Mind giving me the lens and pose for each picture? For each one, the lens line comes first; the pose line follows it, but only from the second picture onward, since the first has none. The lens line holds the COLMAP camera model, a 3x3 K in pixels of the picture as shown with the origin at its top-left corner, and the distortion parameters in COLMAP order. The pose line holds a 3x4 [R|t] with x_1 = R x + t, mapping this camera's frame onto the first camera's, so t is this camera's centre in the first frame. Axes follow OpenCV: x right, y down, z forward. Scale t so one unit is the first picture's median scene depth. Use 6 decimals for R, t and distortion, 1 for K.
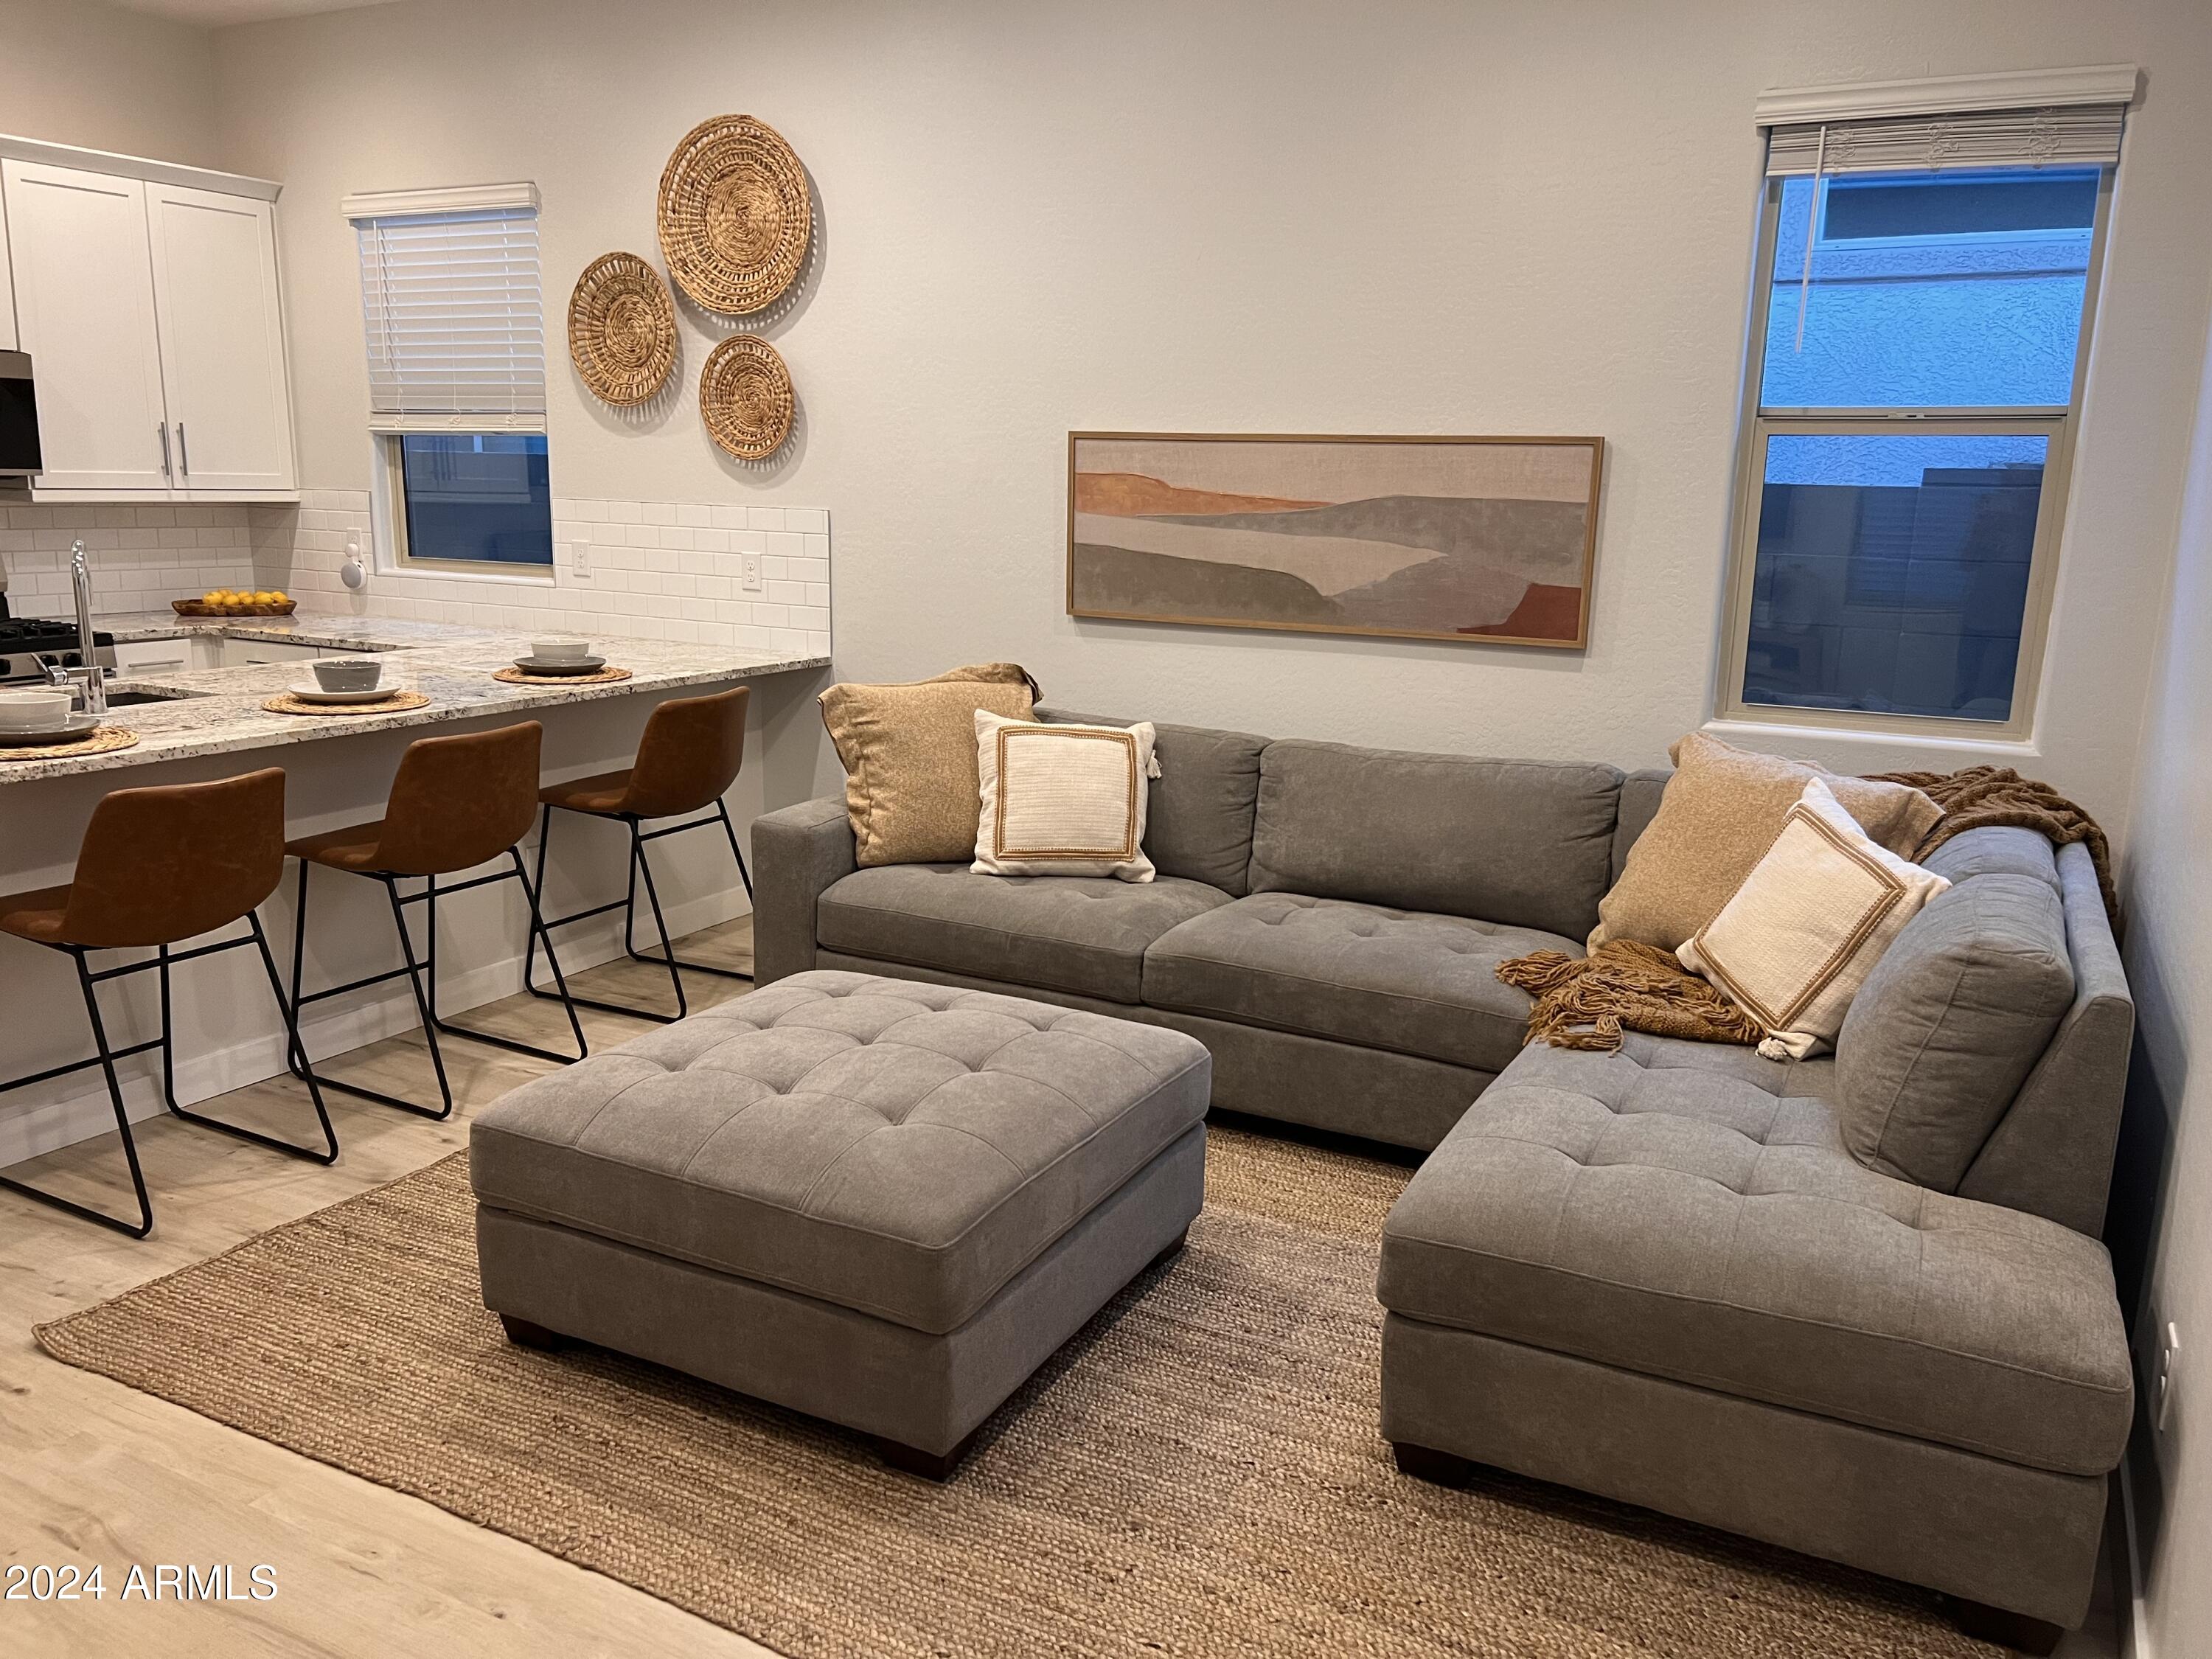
lens RADIAL K [[1664.0, 0, 1107.9], [0, 1664.0, 831.1], [0, 0, 1]] dist [0.045713, -0.048071]
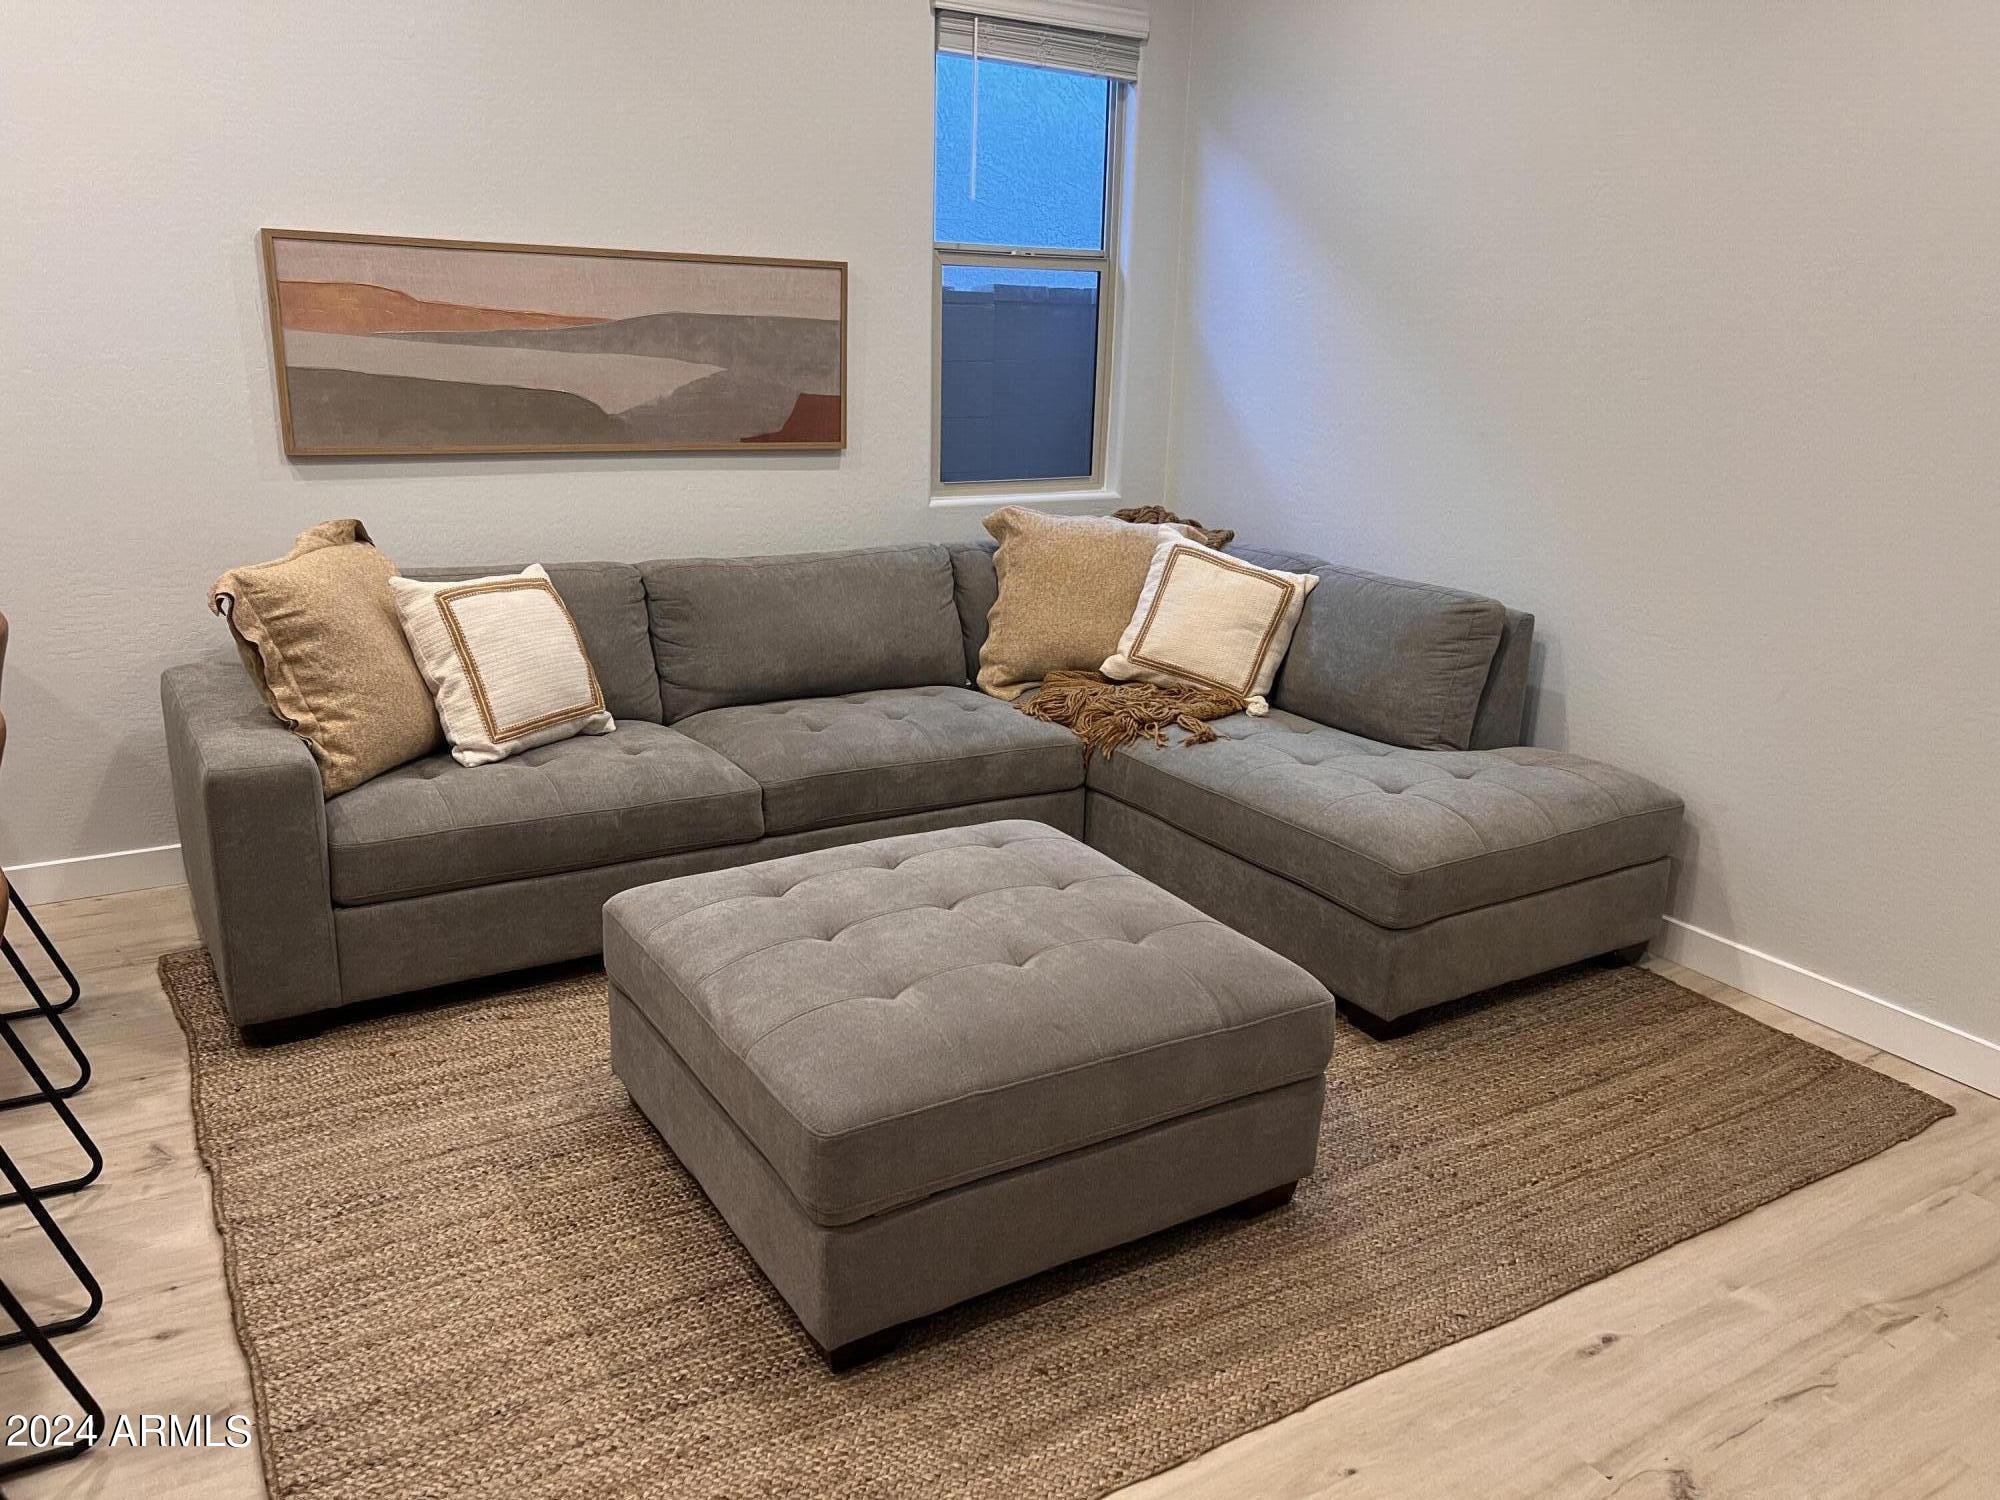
lens RADIAL K [[1504.5, 0, 1018.3], [0, 1504.5, 756.9], [0, 0, 1]] dist [0.045713, -0.048071]
pose [[0.509527, -0.247608, 0.824058, -0.531395], [0.160484, 0.968243, 0.191702, -0.076692], [-0.845356, 0.034571, 0.533084, 0.317583]]
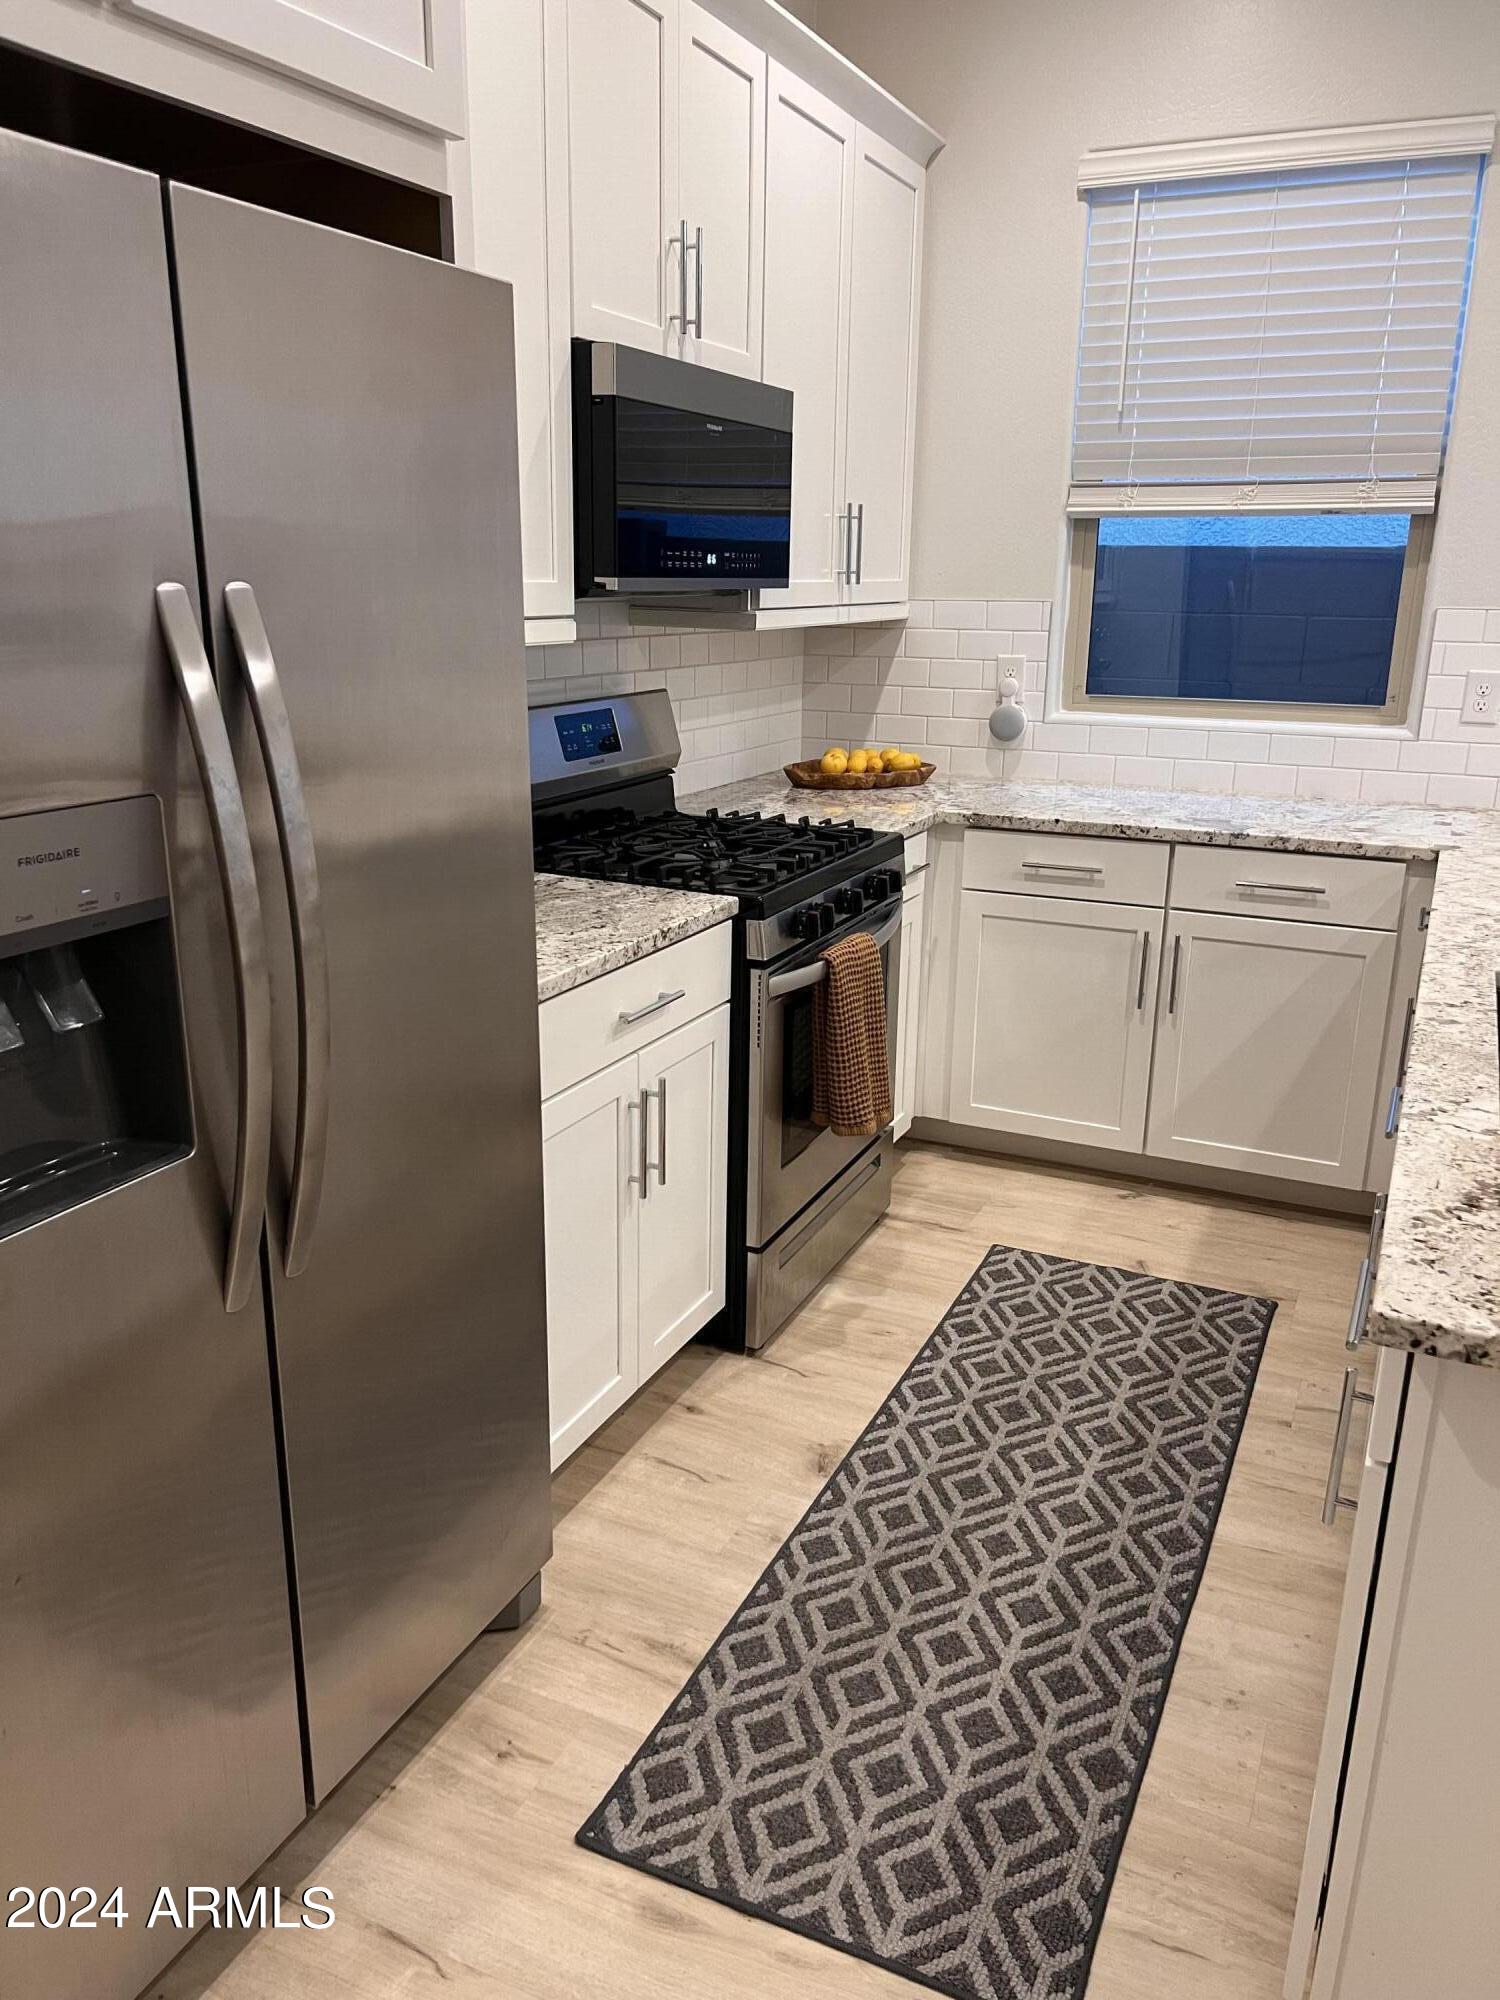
lens RADIAL K [[1504.5, 0, 771.4], [0, 1504.5, 1024.3], [0, 0, 1]] dist [0.045713, -0.048071]
pose [[0.998478, -0.026284, 0.048478, -0.800728], [0.022046, 0.996053, 0.085977, -0.112798], [-0.050547, -0.084777, 0.995117, 0.486734]]
